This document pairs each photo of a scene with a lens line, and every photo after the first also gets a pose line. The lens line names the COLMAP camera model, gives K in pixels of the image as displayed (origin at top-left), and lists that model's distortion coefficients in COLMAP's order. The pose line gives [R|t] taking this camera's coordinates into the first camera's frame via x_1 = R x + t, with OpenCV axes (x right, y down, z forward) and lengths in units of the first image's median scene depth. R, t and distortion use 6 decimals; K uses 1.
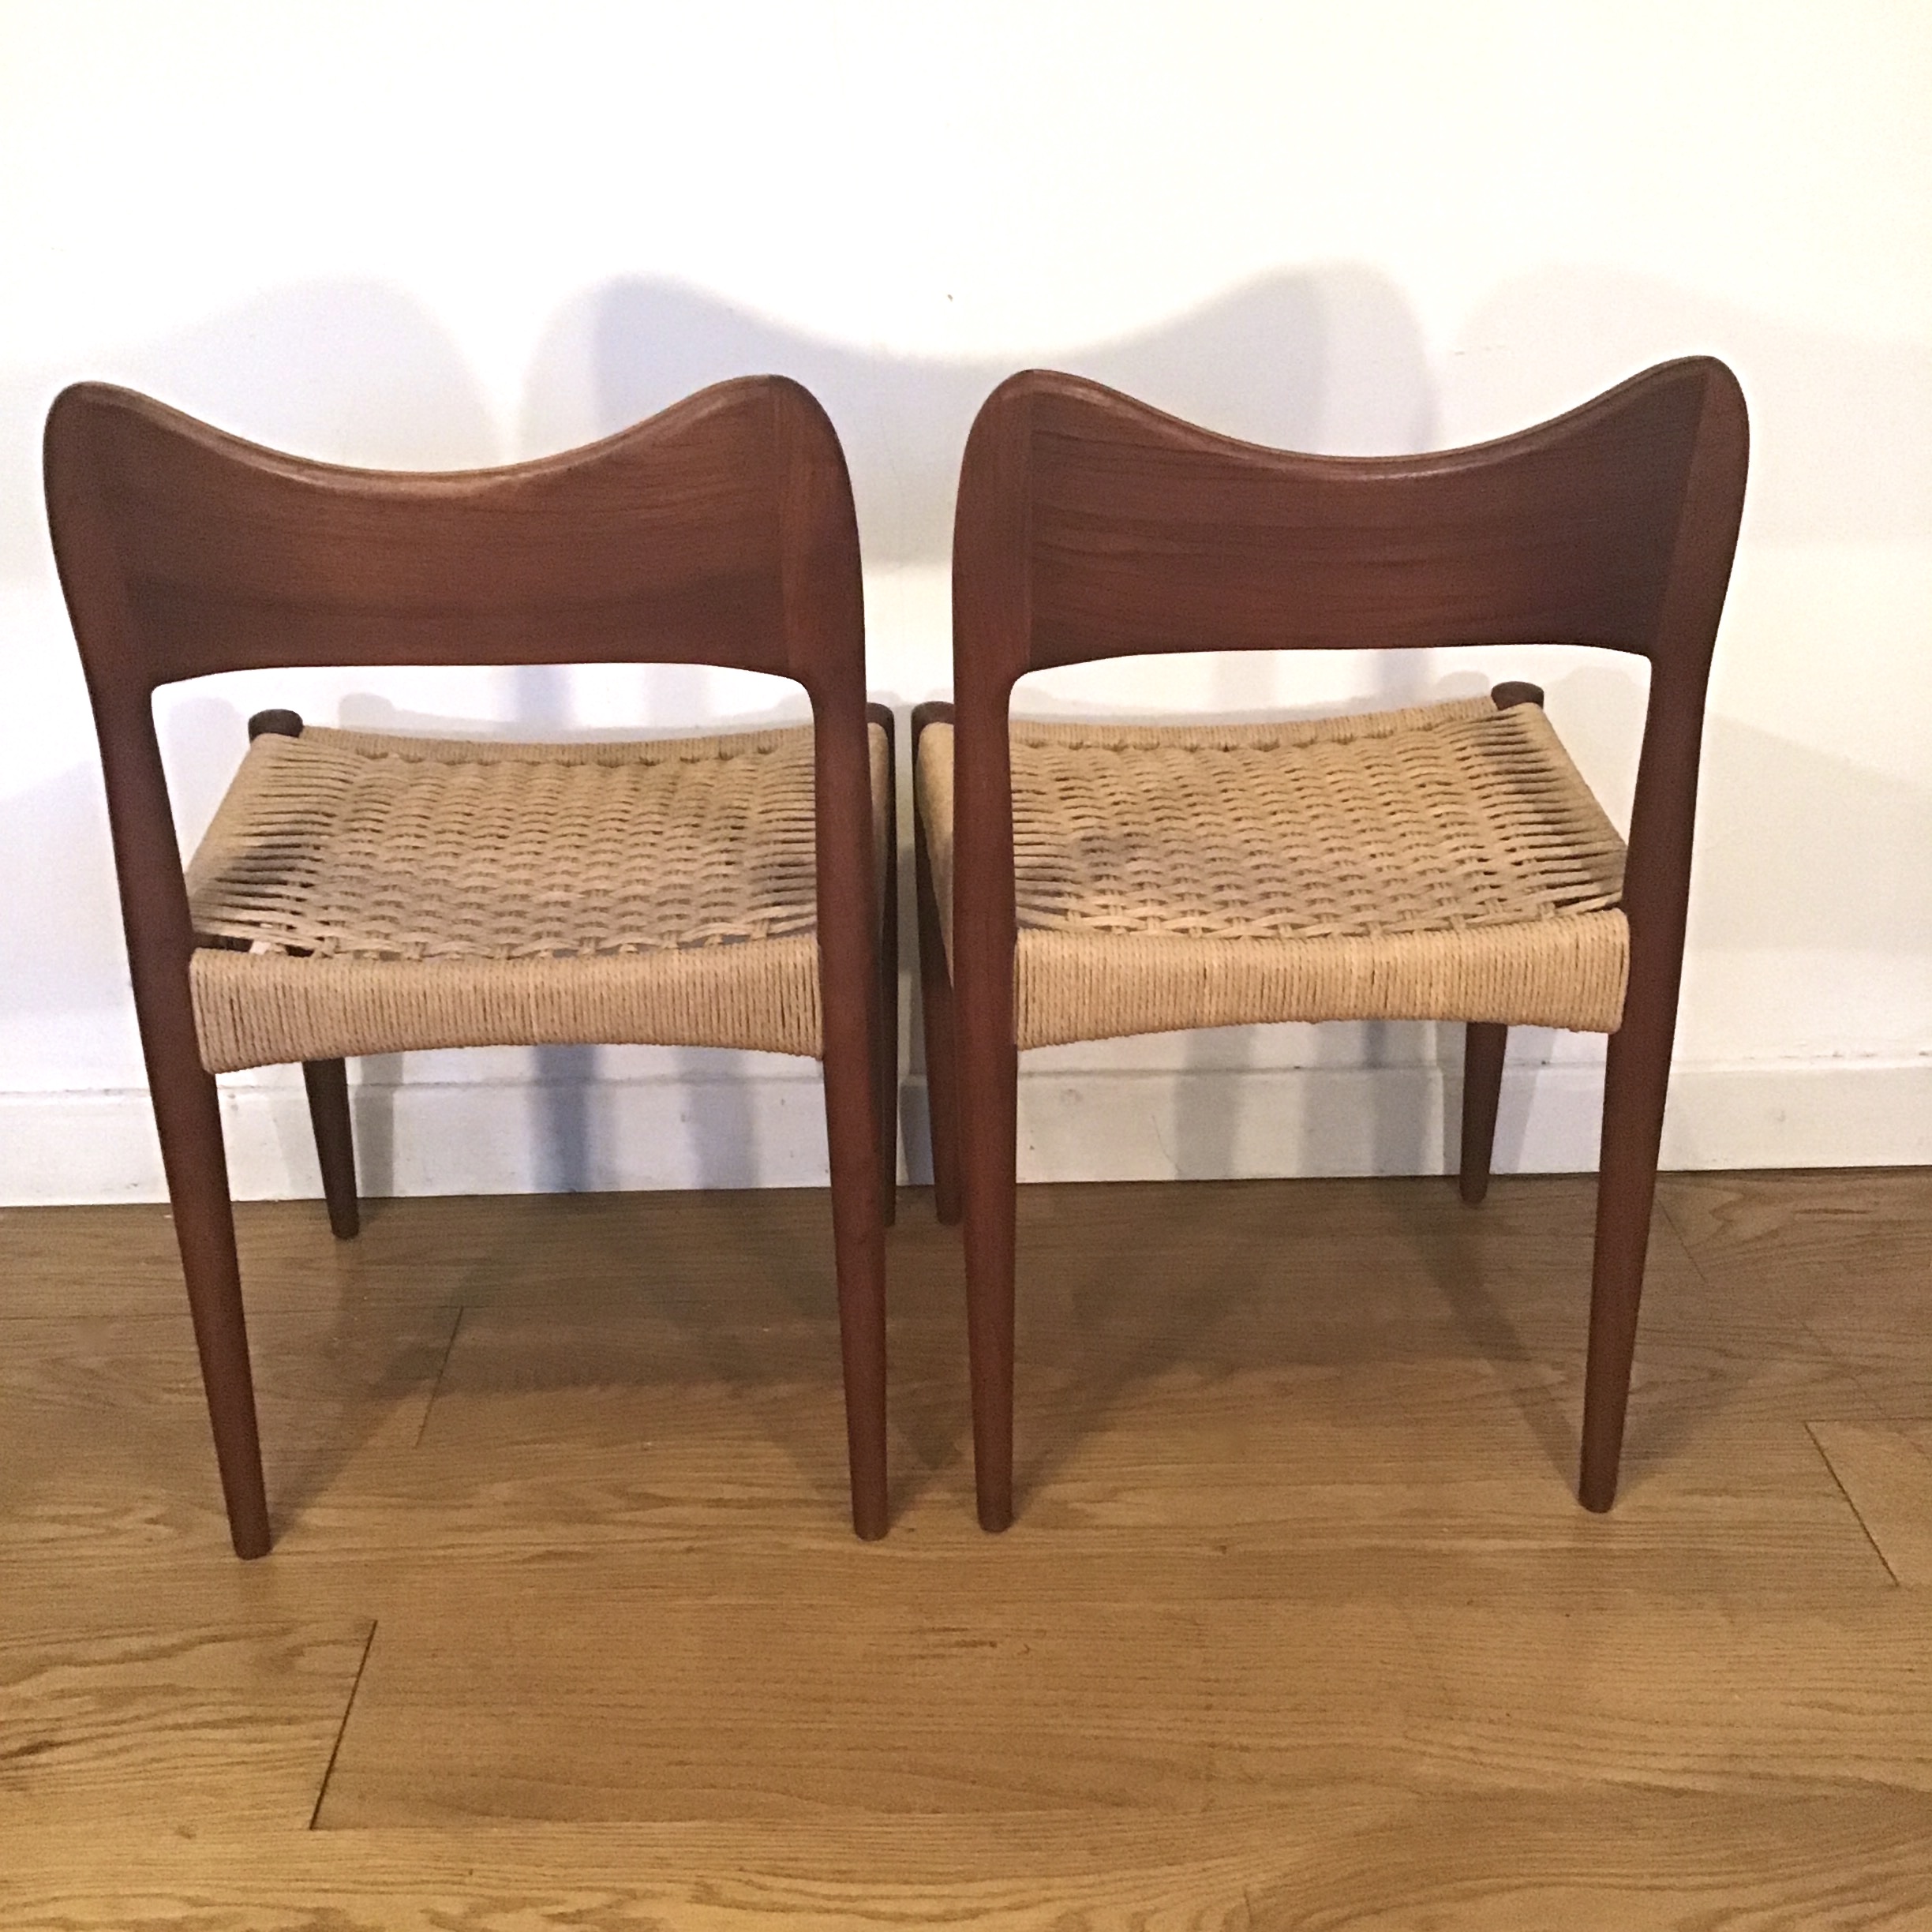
lens RADIAL K [[2300.0, 0, 975.9], [0, 2300.0, 984.5], [0, 0, 1]] dist [0.026211, 0.000000]
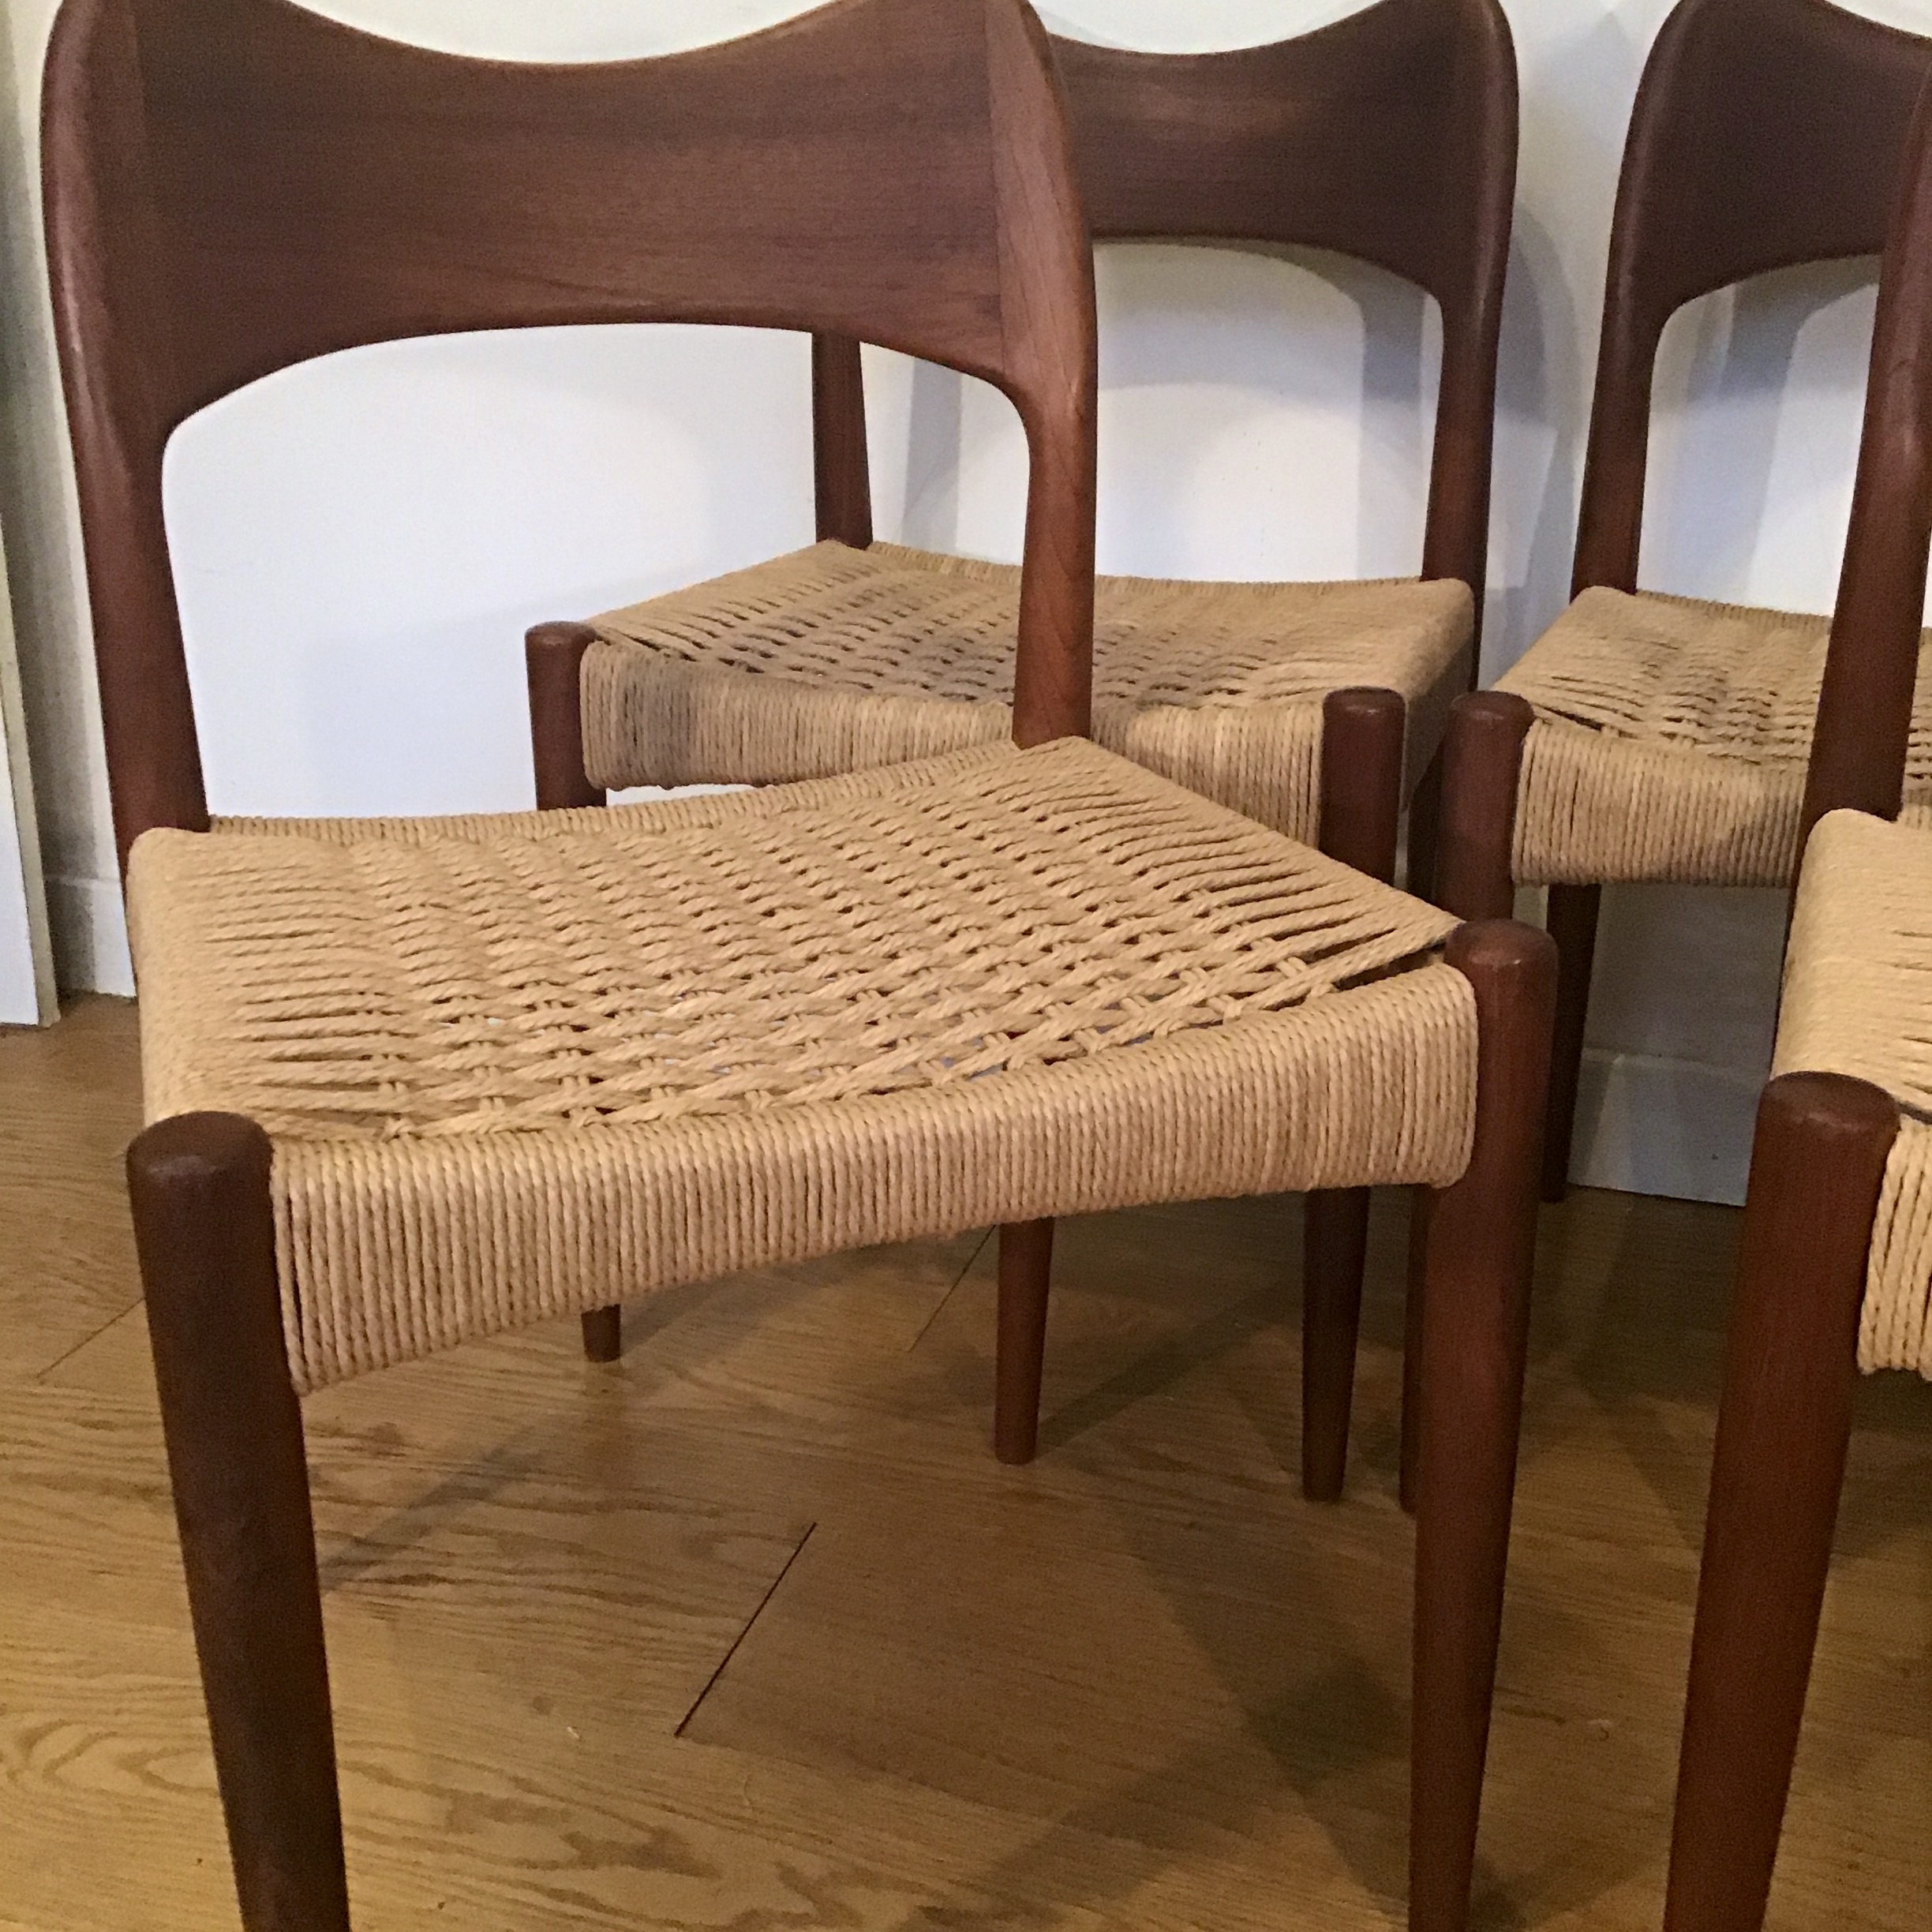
lens RADIAL K [[2300.0, 0, 967.5], [0, 2300.0, 960.5], [0, 0, 1]] dist [0.026211, 0.000000]
pose [[0.940266, 0.123364, -0.317304, 0.035920], [-0.143988, 0.988675, -0.042294, 0.103473], [0.308493, 0.085455, 0.947380, 0.210915]]
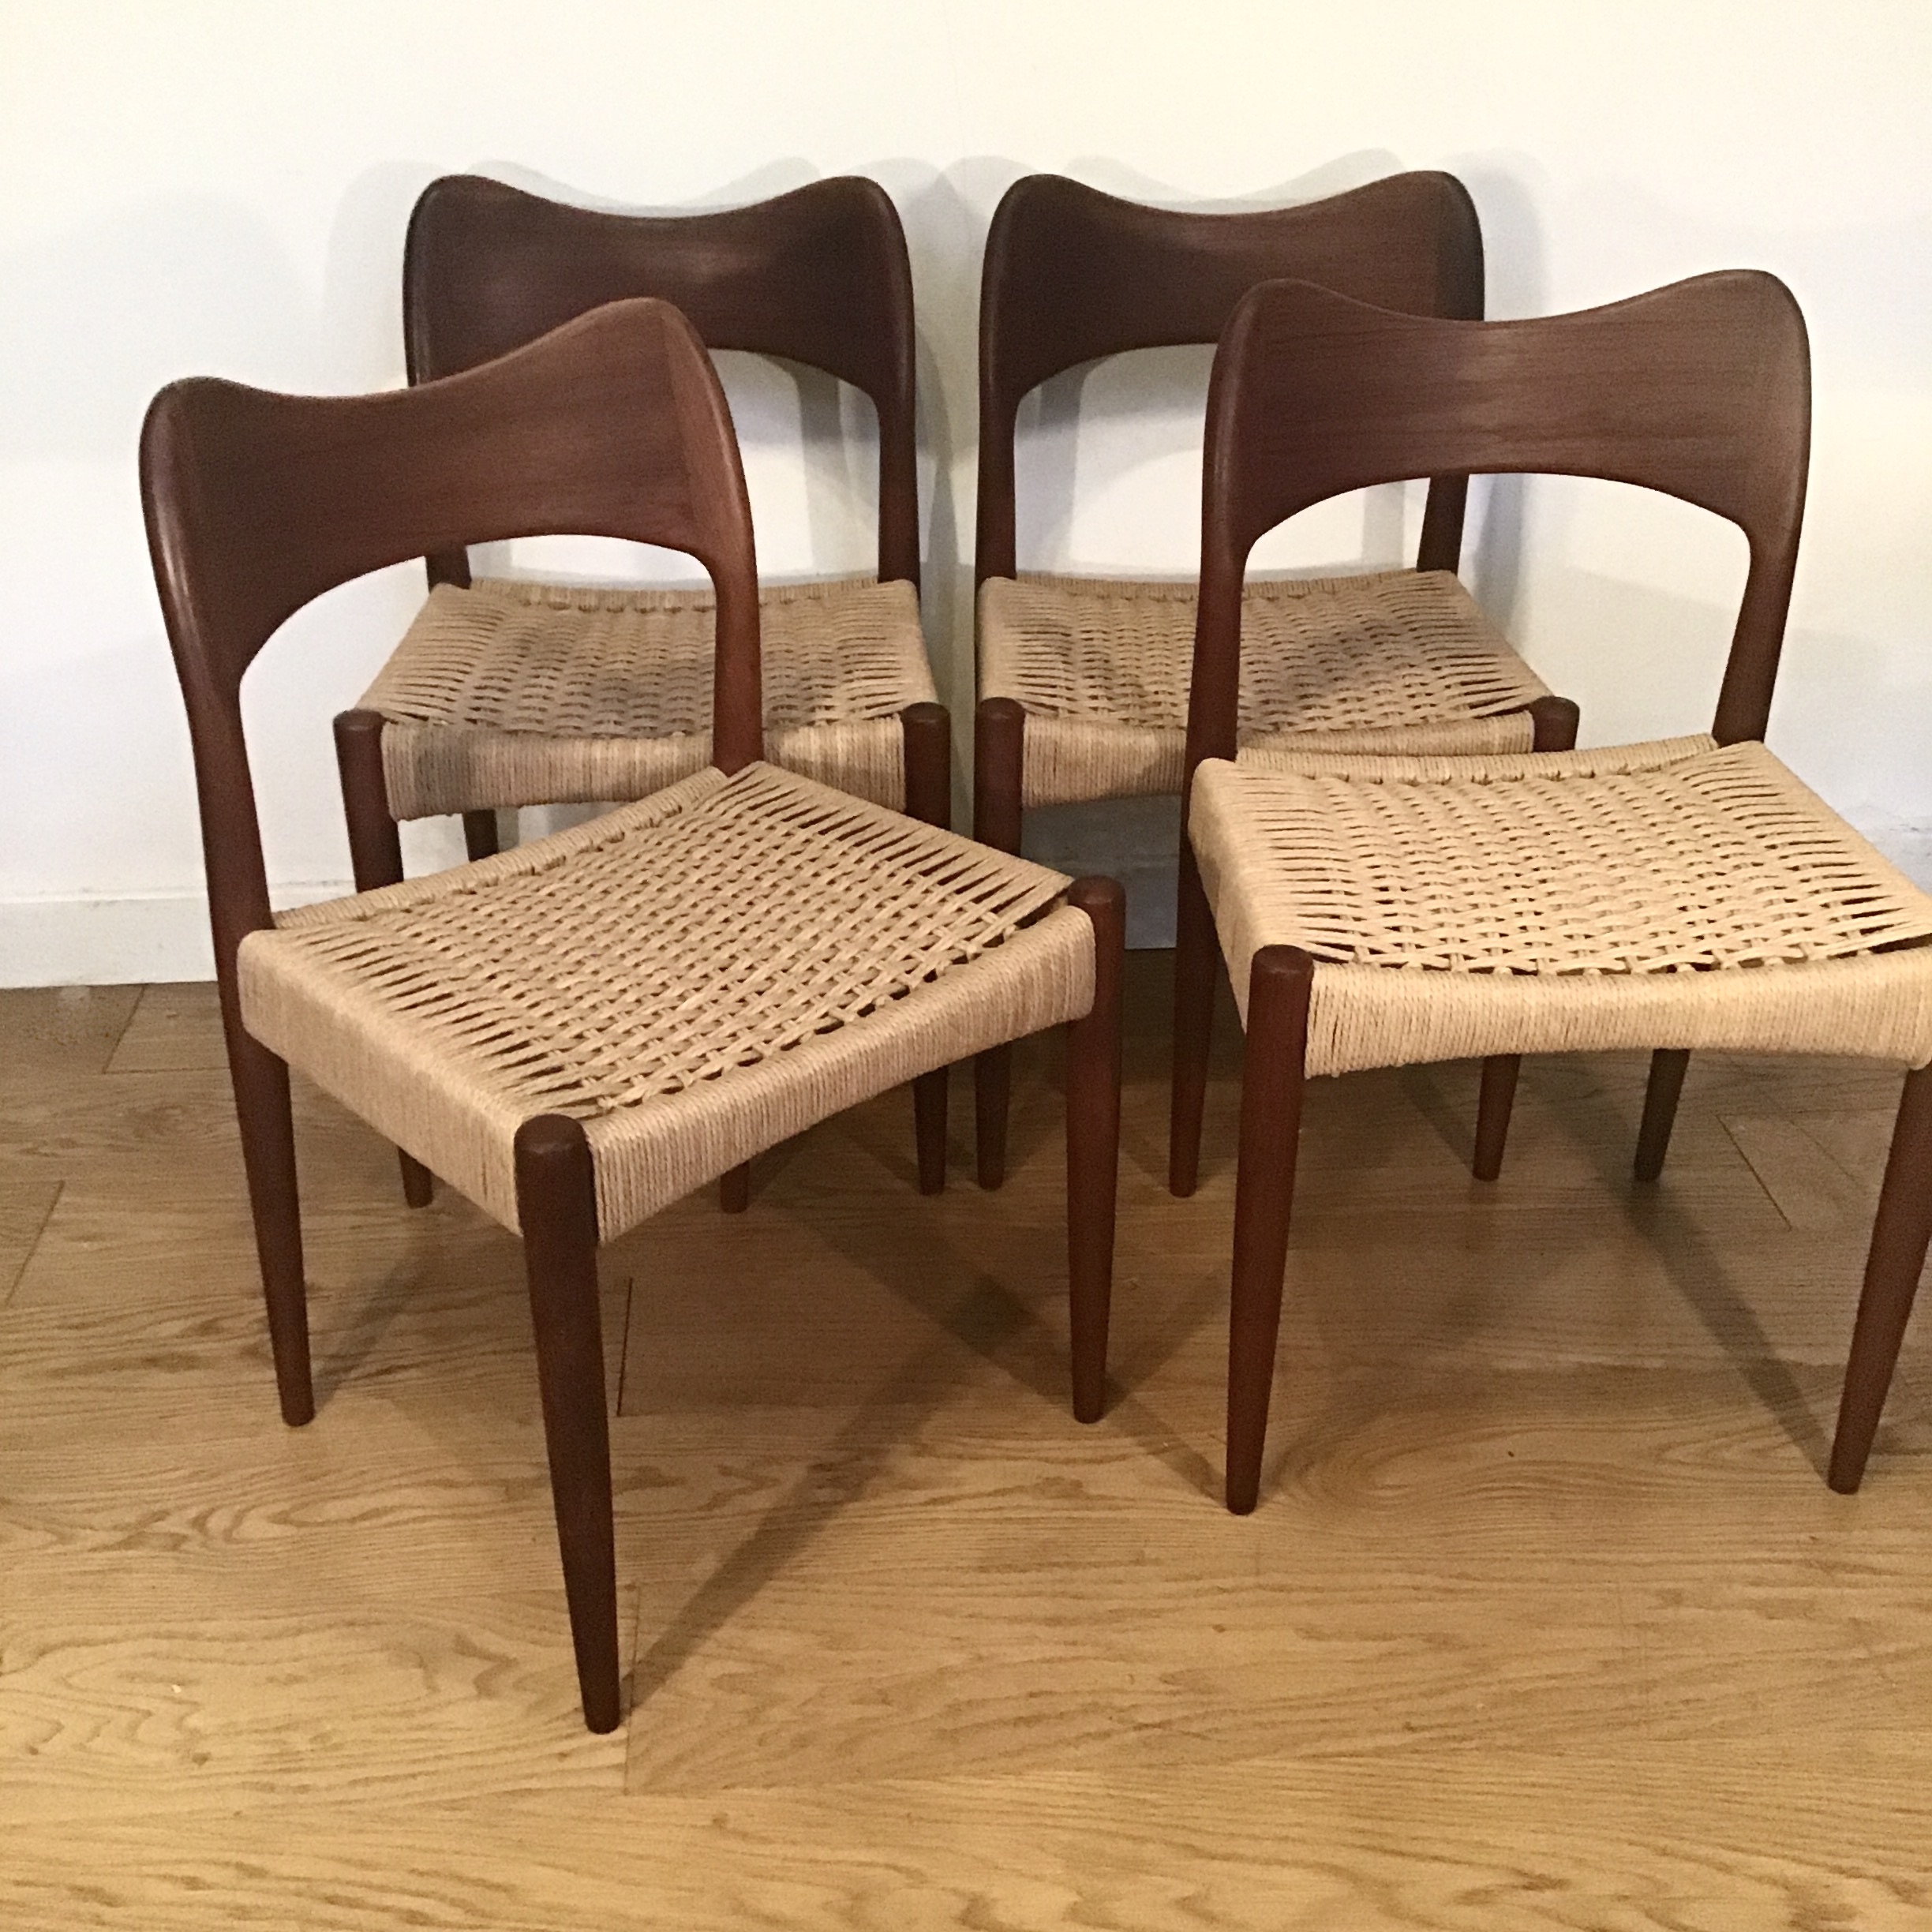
lens RADIAL K [[2300.0, 0, 956.0], [0, 2300.0, 980.6], [0, 0, 1]] dist [0.026211, 0.000000]
pose [[0.998946, -0.014694, 0.043494, -0.135768], [0.011485, 0.997256, 0.073134, 0.018274], [-0.044450, -0.072558, 0.996373, -0.290793]]
